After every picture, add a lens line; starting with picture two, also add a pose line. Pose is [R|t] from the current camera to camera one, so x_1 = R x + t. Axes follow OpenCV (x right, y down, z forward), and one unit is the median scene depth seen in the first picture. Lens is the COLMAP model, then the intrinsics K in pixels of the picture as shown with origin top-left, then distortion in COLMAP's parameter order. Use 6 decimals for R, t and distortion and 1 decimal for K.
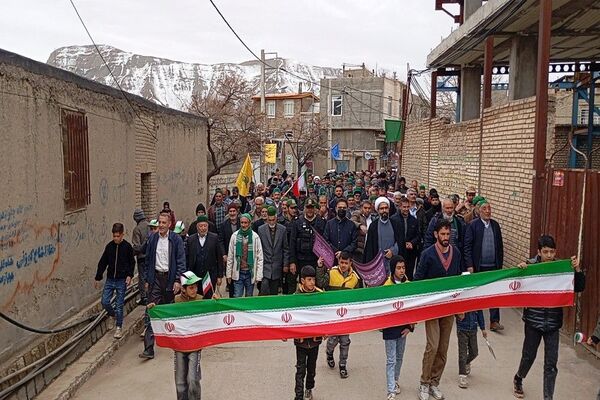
lens RADIAL K [[485.1, 0, 299.5], [0, 485.1, 220.9], [0, 0, 1]] dist [0.002071, -0.000159]
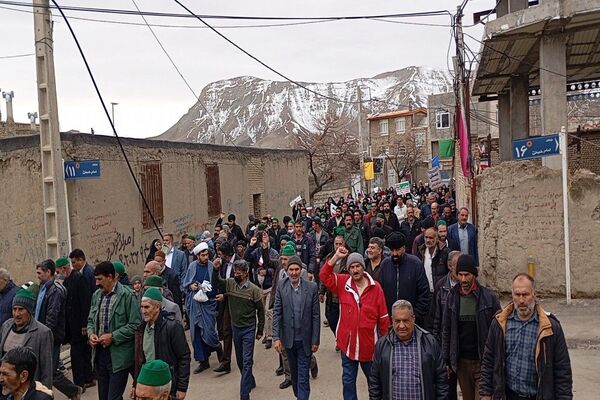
lens RADIAL K [[485.1, 0, 299.5], [0, 485.1, 220.9], [0, 0, 1]] dist [0.002071, -0.000159]
pose [[0.959019, -0.047193, -0.279384, 0.179527], [0.039217, 0.998650, -0.034073, 0.033399], [0.280615, 0.021720, 0.959575, -0.334338]]
